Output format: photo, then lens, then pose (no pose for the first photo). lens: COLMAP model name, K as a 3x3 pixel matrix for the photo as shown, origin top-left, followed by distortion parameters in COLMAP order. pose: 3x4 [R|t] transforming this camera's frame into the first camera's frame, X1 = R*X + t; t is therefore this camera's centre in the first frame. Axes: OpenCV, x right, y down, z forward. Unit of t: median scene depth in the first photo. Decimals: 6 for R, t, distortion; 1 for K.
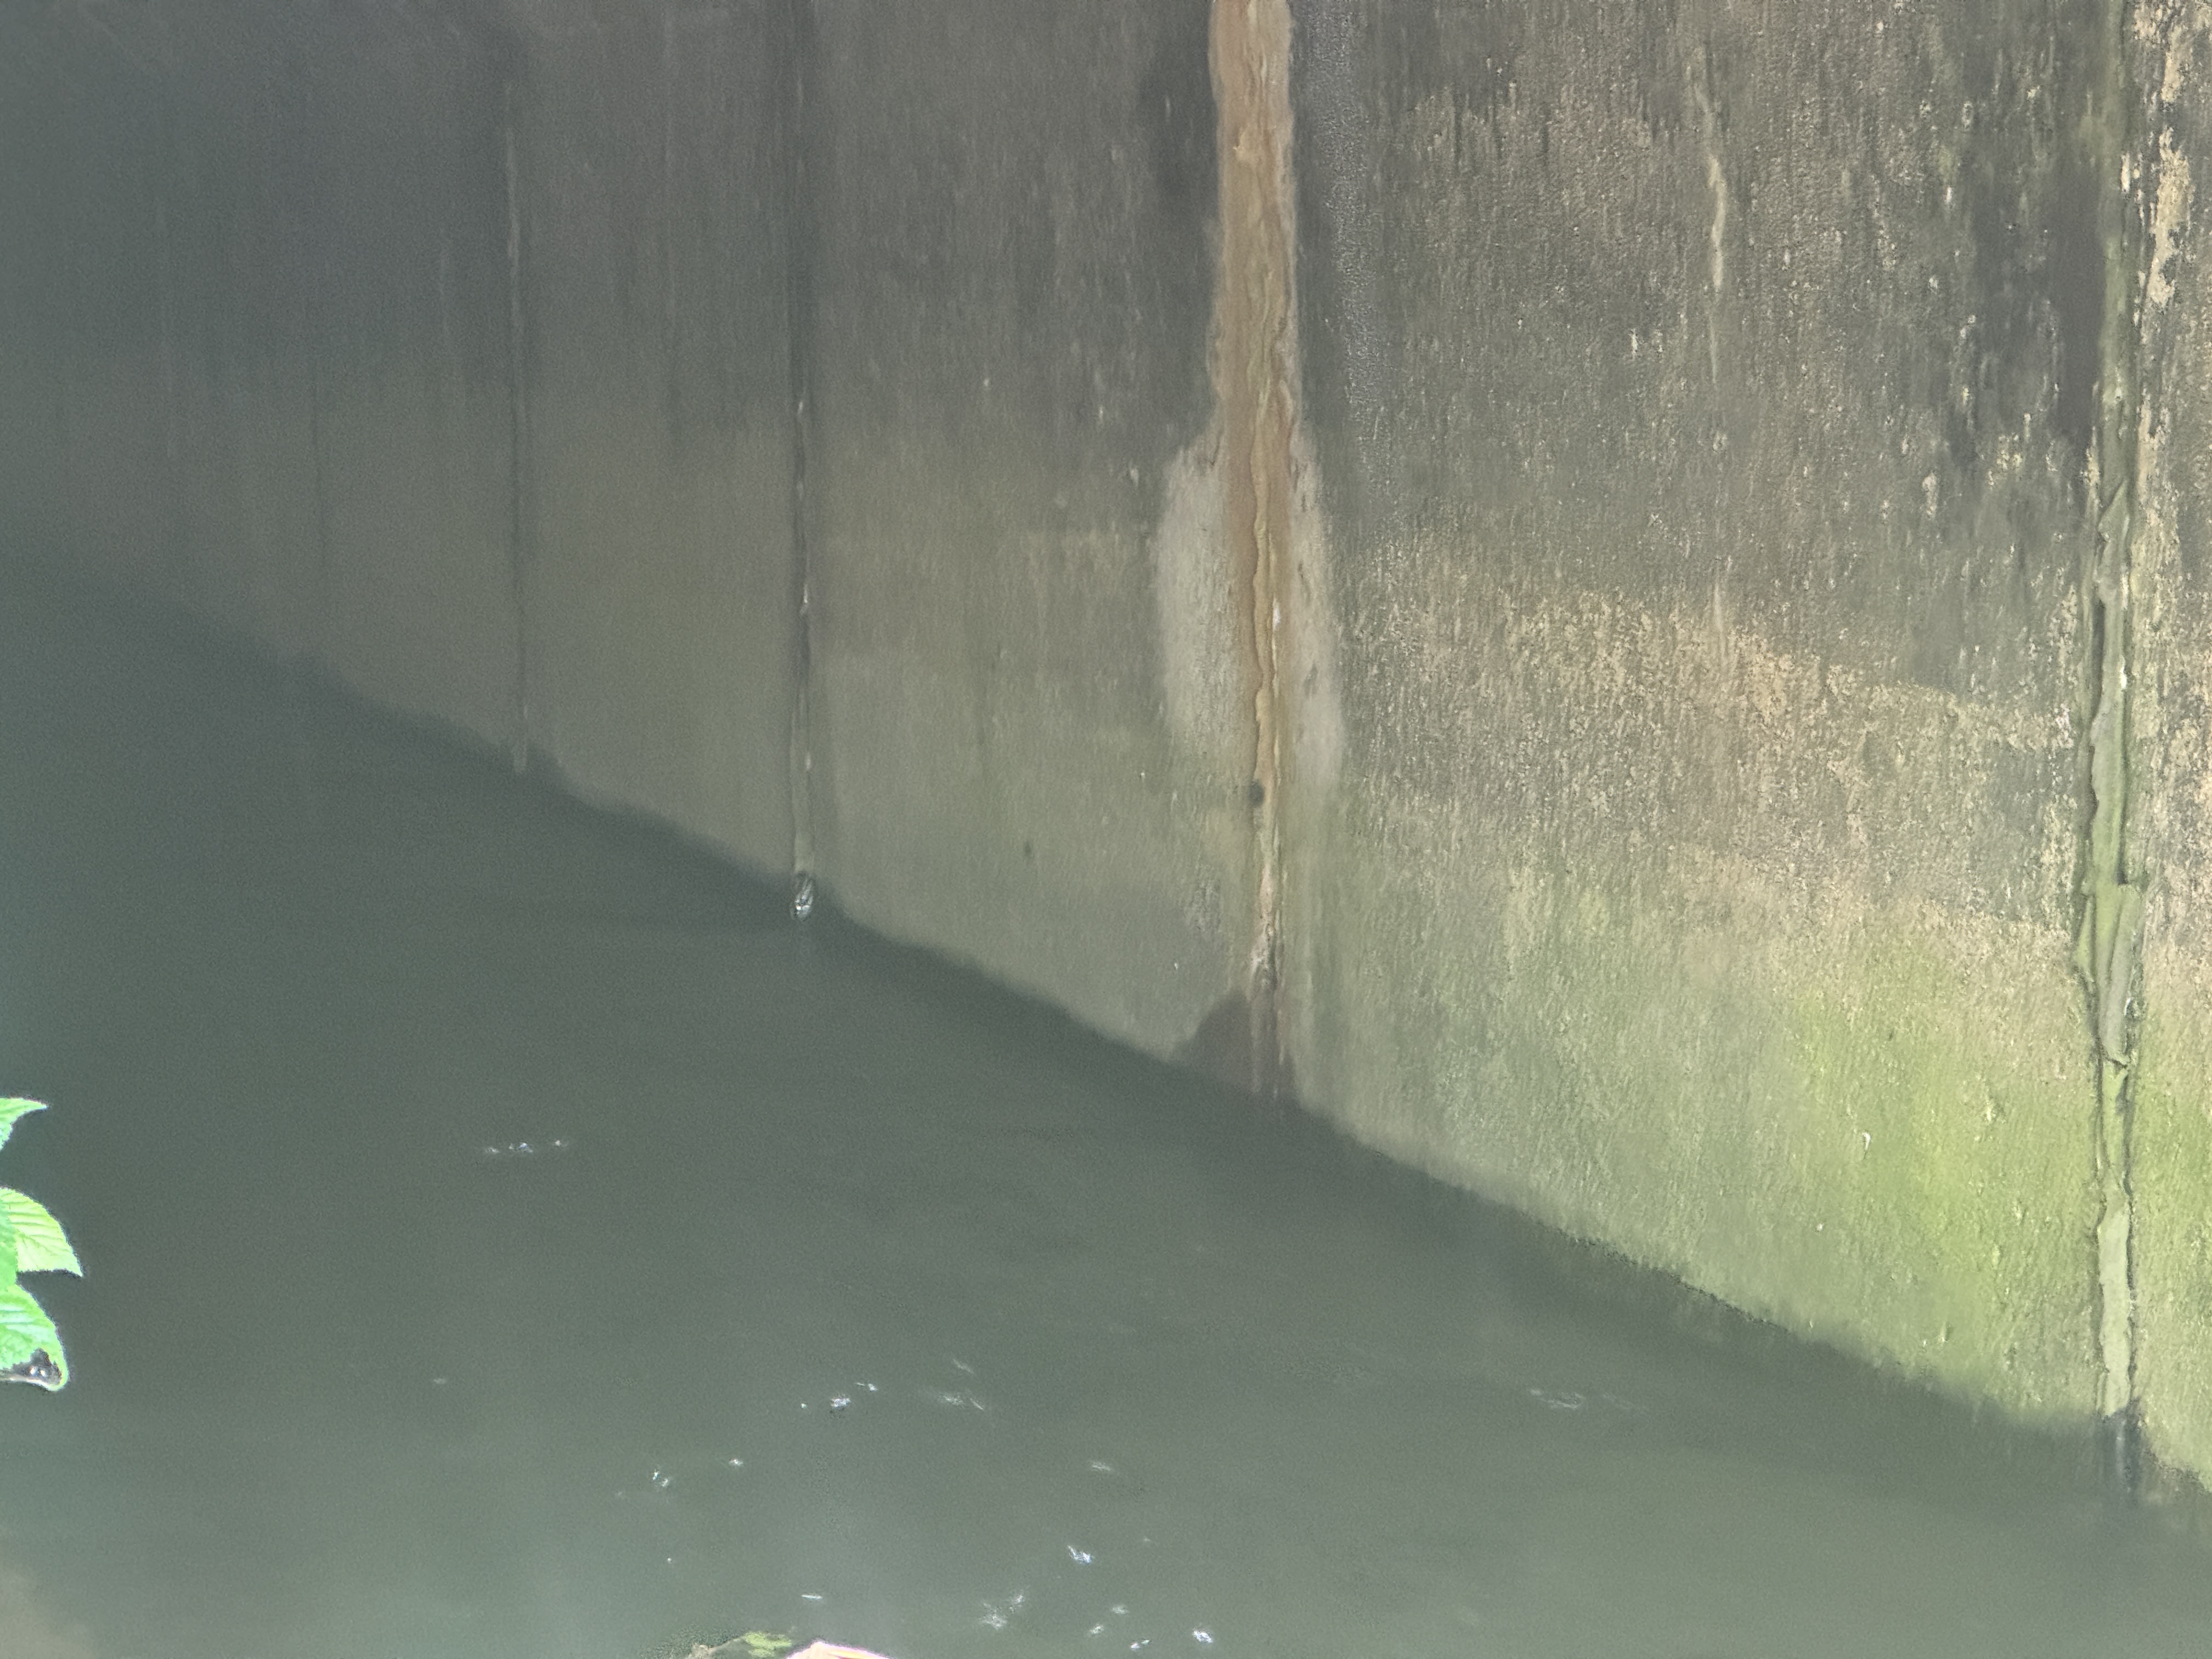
lens RADIAL K [[4936.2, 0, 1107.8], [0, 4936.2, 756.1], [0, 0, 1]] dist [0.102940, 0.885598]
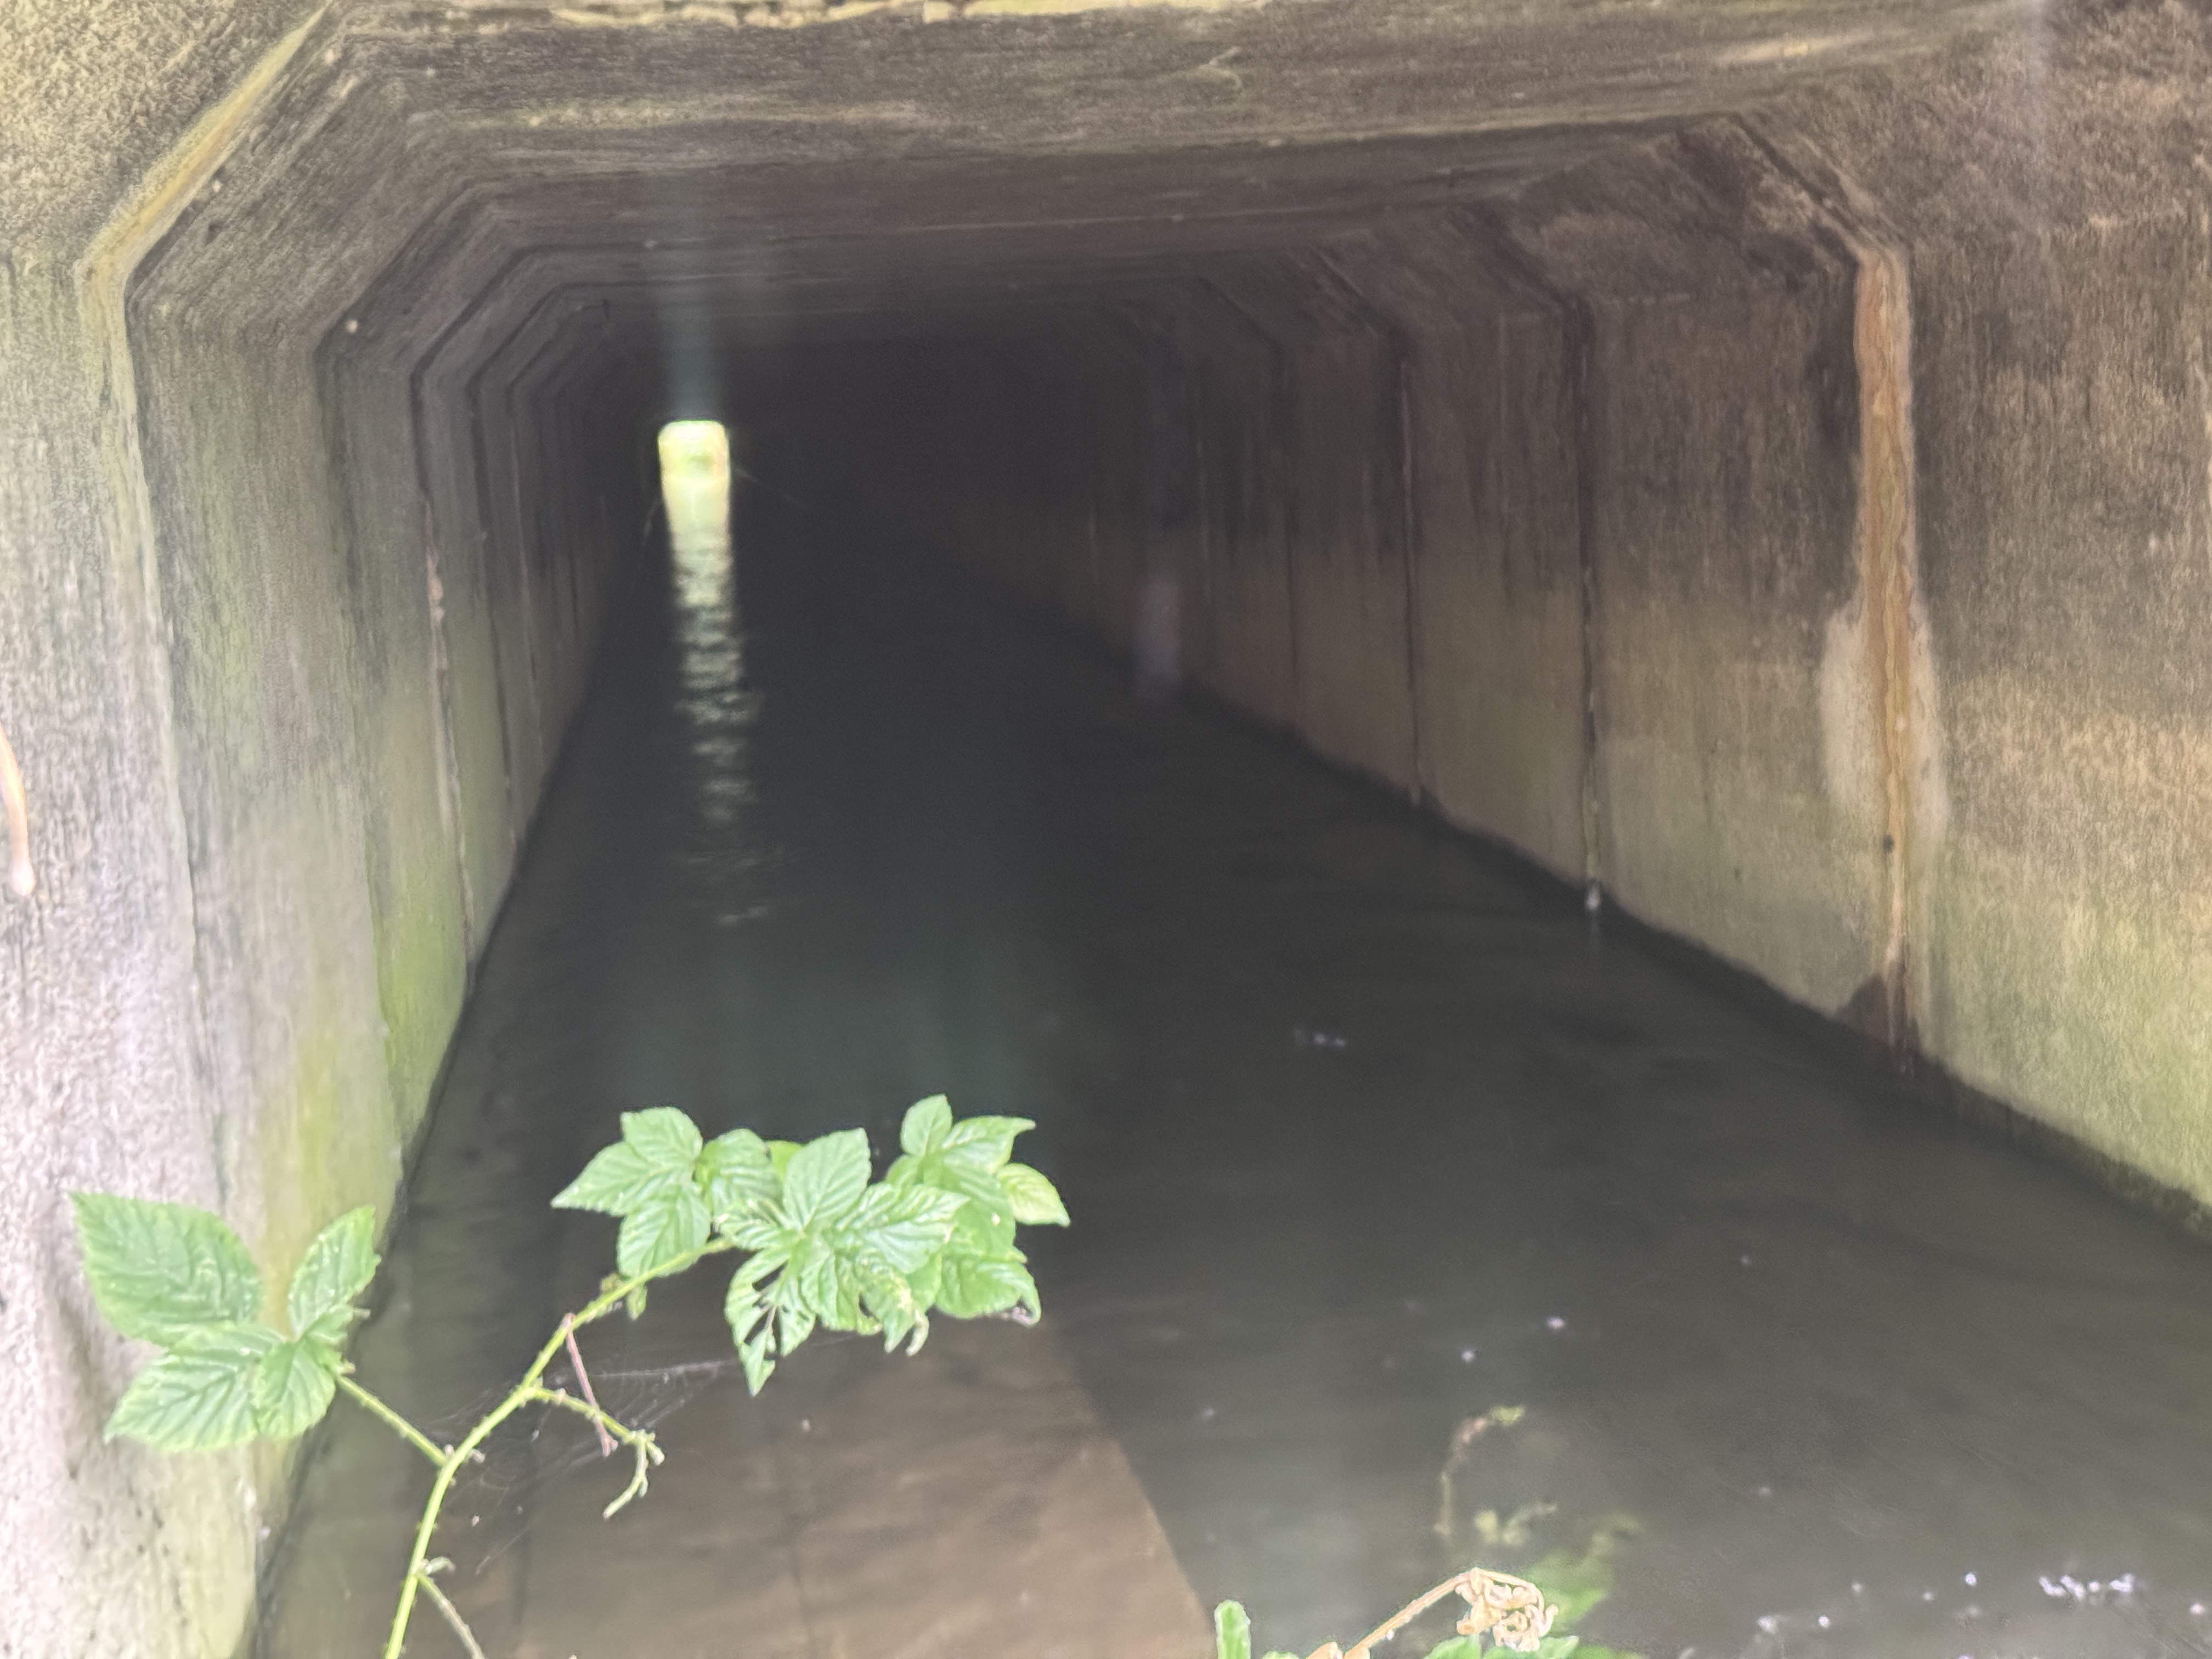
lens RADIAL K [[3111.9, 0, 1115.1], [0, 3111.9, 838.6], [0, 0, 1]] dist [0.156761, -0.247953]
pose [[0.974368, -0.008836, -0.224785, 0.017619], [0.015371, 0.999508, 0.027336, -0.026227], [0.224433, -0.030091, 0.974025, 0.036930]]
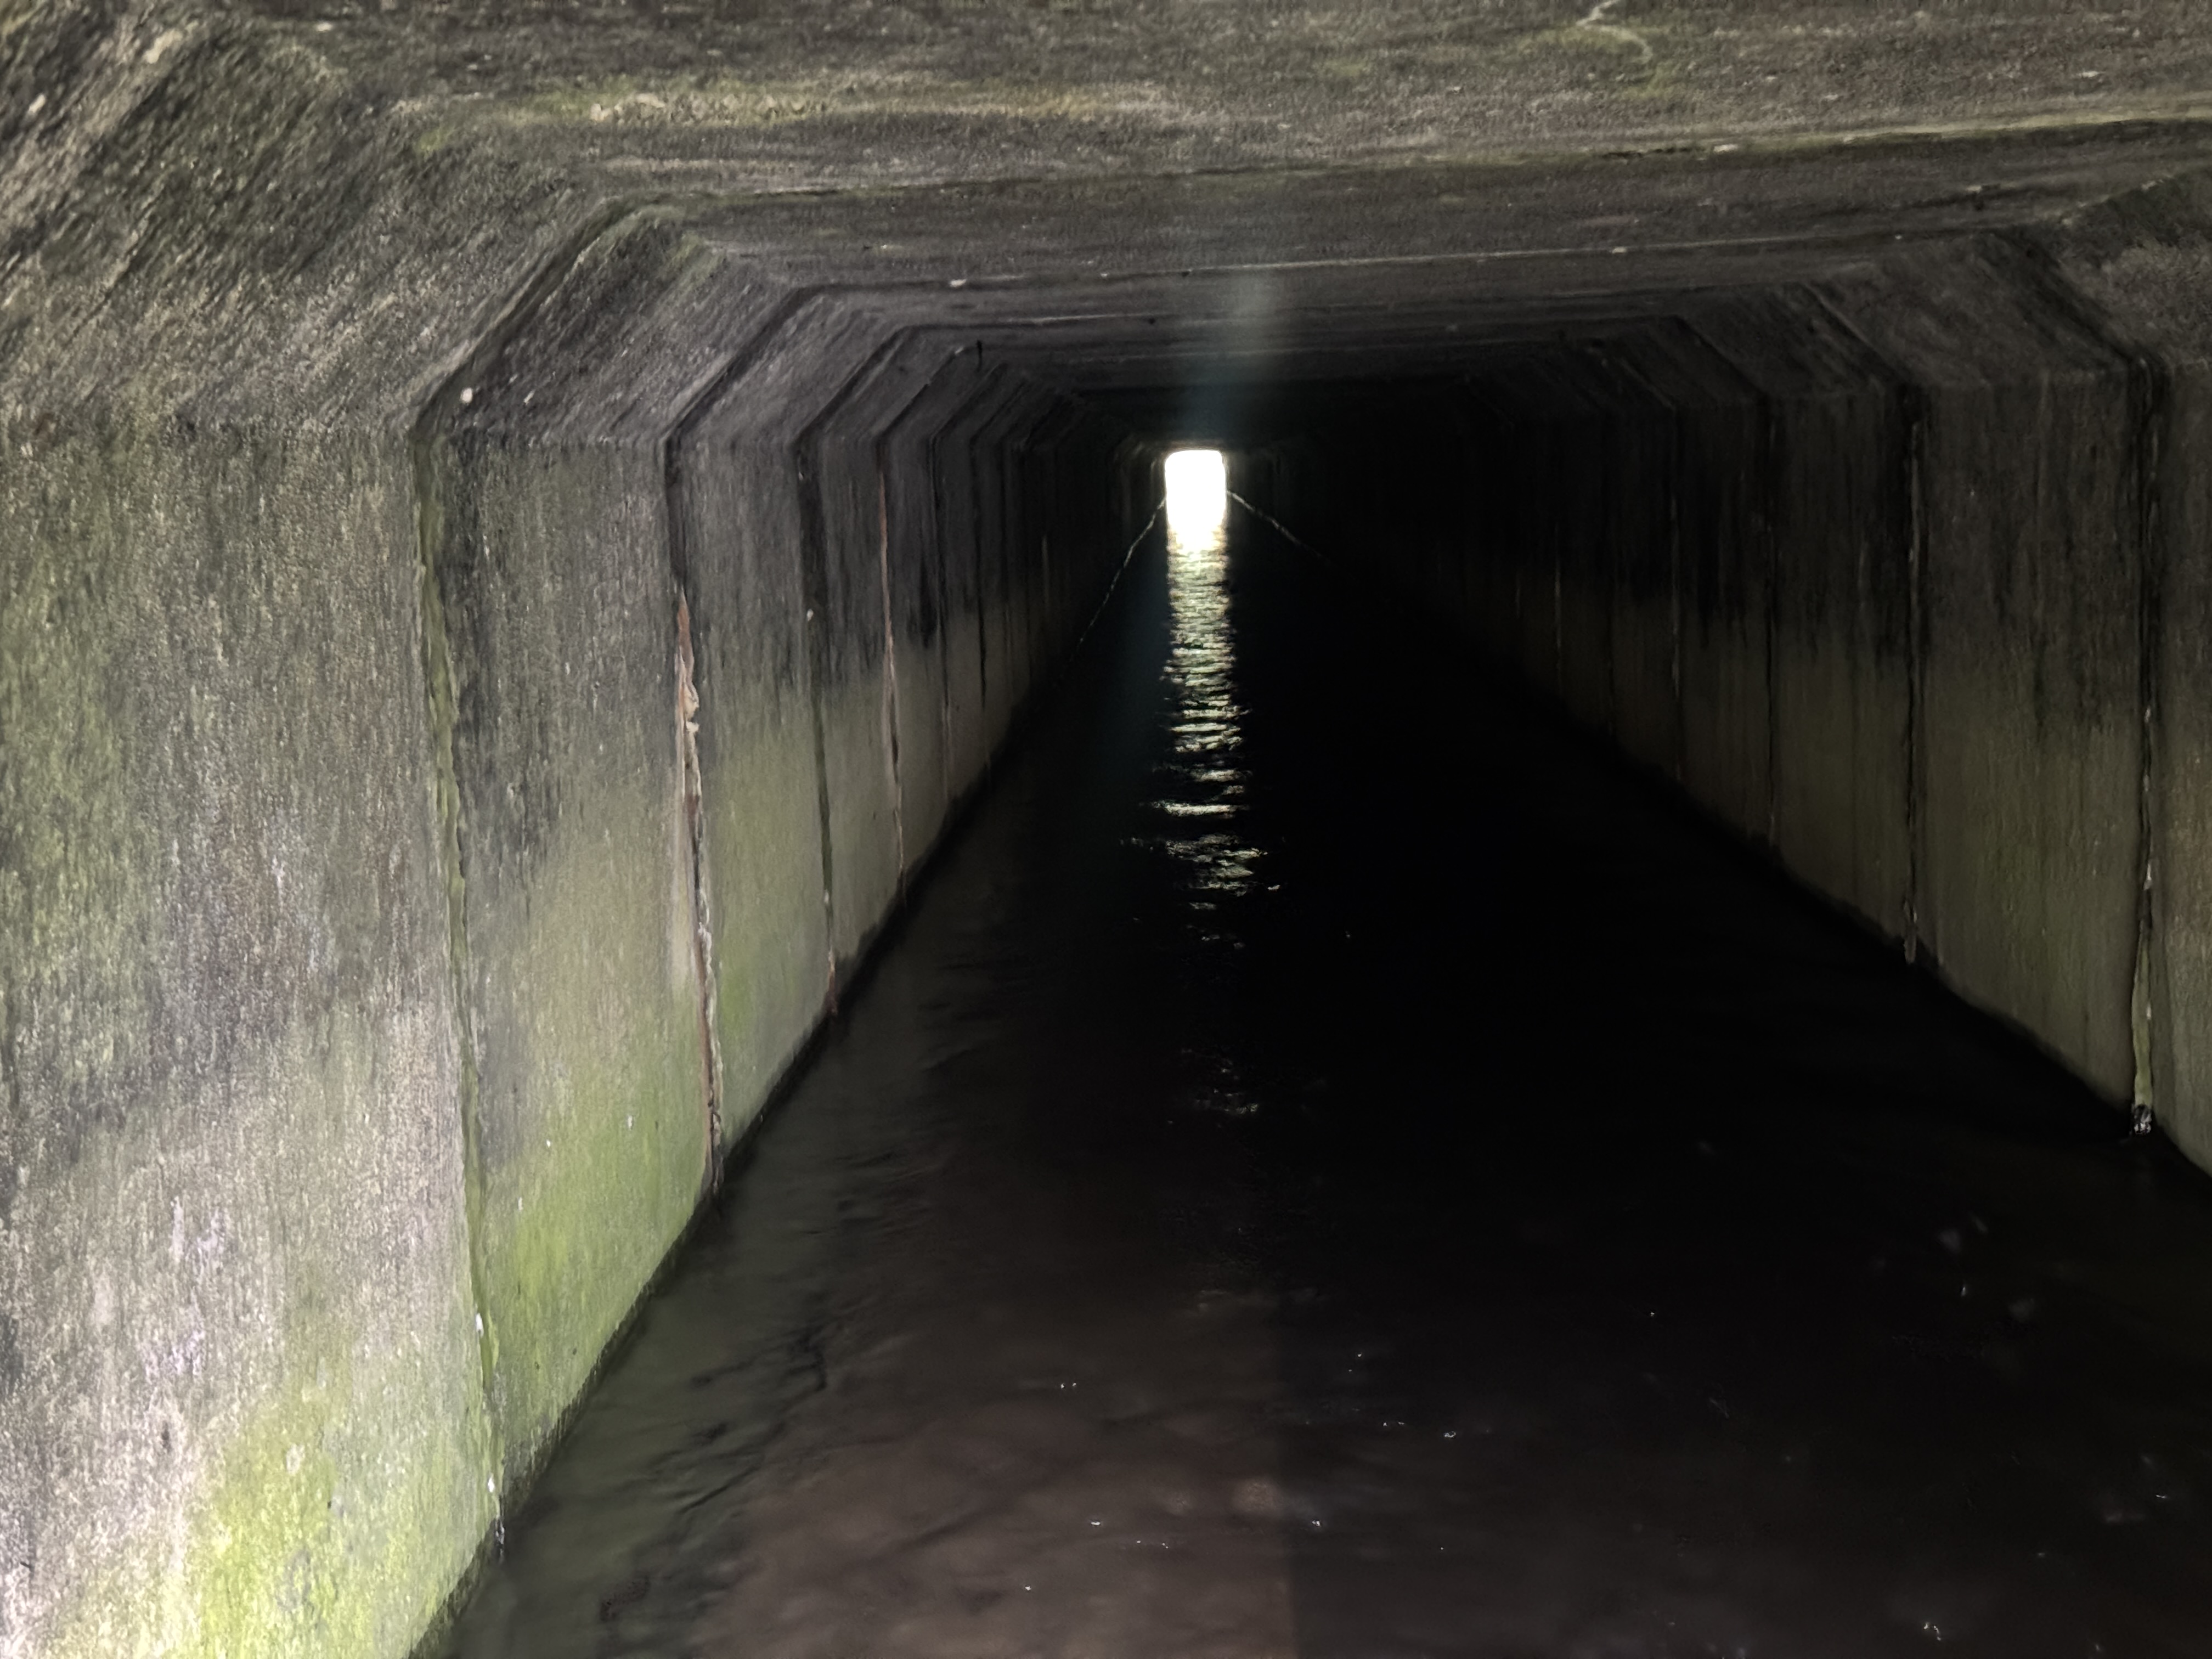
lens RADIAL K [[3082.8, 0, 1121.1], [0, 3082.8, 850.2], [0, 0, 1]] dist [0.194320, -0.437970]
pose [[0.927240, 0.024291, -0.373678, -0.013874], [-0.016350, 0.999568, 0.024406, -0.076004], [0.374110, -0.016521, 0.927237, 0.319255]]
